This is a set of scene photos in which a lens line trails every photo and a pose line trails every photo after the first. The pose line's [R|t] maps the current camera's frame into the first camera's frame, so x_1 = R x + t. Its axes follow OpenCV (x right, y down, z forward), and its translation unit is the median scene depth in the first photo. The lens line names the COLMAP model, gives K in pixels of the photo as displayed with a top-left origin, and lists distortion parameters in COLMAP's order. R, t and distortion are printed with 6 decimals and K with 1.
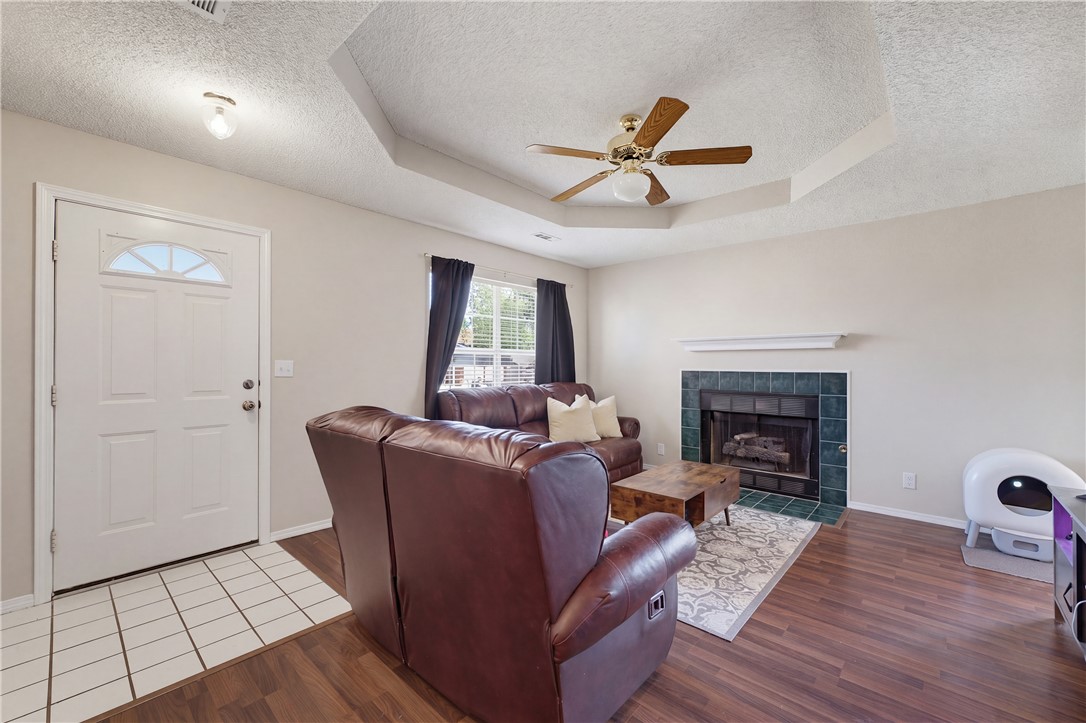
lens RADIAL K [[437.8, 0, 545.7], [0, 437.8, 363.2], [0, 0, 1]] dist [-0.006124, 0.000845]
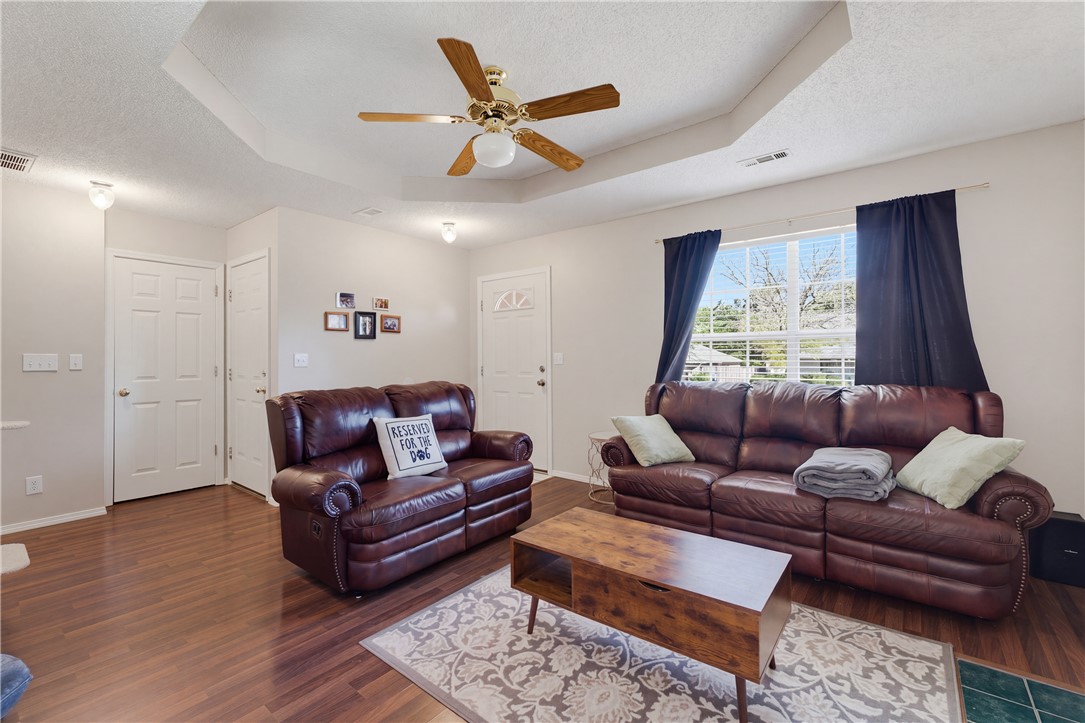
lens RADIAL K [[468.0, 0, 542.1], [0, 468.0, 359.3], [0, 0, 1]] dist [-0.000885, 0.000001]
pose [[0.056691, -0.006477, -0.998371, 0.680522], [0.005652, 0.999965, -0.006167, 0.016825], [0.998376, -0.005293, 0.056726, 0.626908]]
